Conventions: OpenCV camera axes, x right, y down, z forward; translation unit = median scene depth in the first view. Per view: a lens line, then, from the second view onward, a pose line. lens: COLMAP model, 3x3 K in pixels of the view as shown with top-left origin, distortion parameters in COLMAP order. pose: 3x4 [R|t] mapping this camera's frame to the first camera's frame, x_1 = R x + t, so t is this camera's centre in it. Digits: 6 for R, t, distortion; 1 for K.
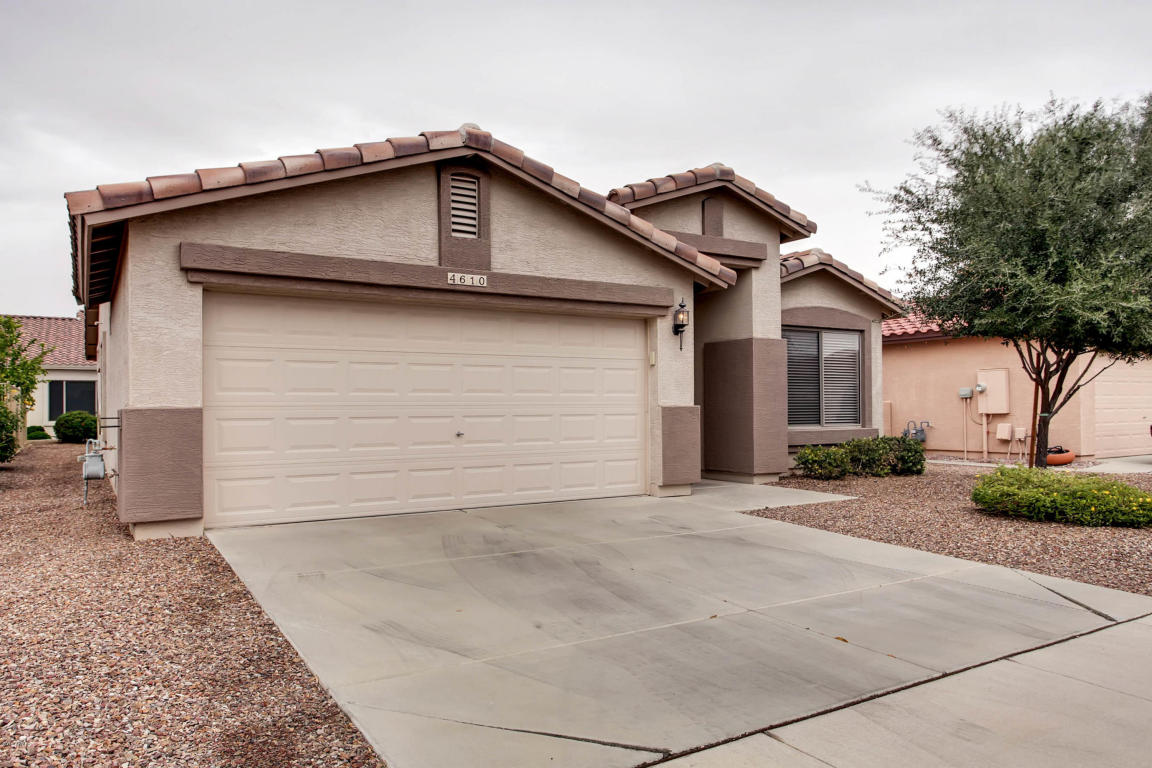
lens RADIAL K [[734.0, 0, 574.8], [0, 734.0, 391.9], [0, 0, 1]] dist [-0.006884, -0.001294]
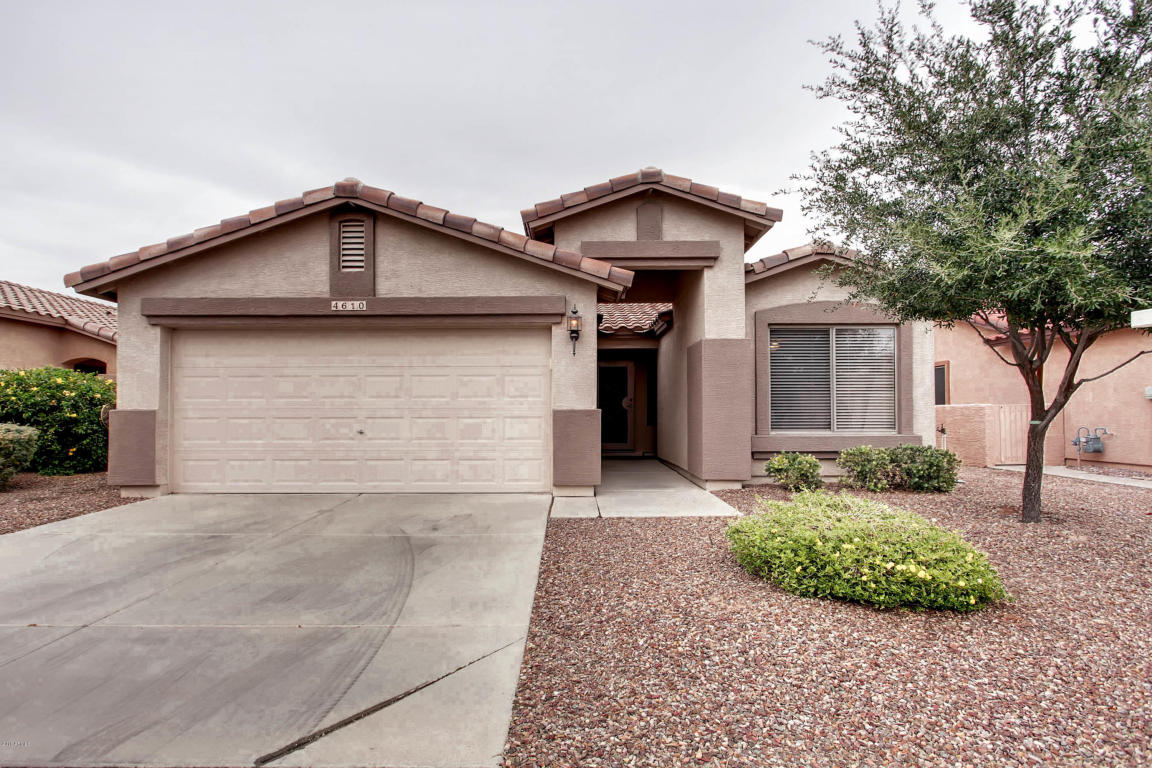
lens RADIAL K [[548.8, 0, 572.5], [0, 548.8, 399.2], [0, 0, 1]] dist [-0.013004, 0.001694]
pose [[0.866759, -0.008919, -0.498648, 0.551521], [0.008951, 0.999957, -0.002327, 0.007236], [0.498648, -0.002447, 0.866801, 0.347082]]
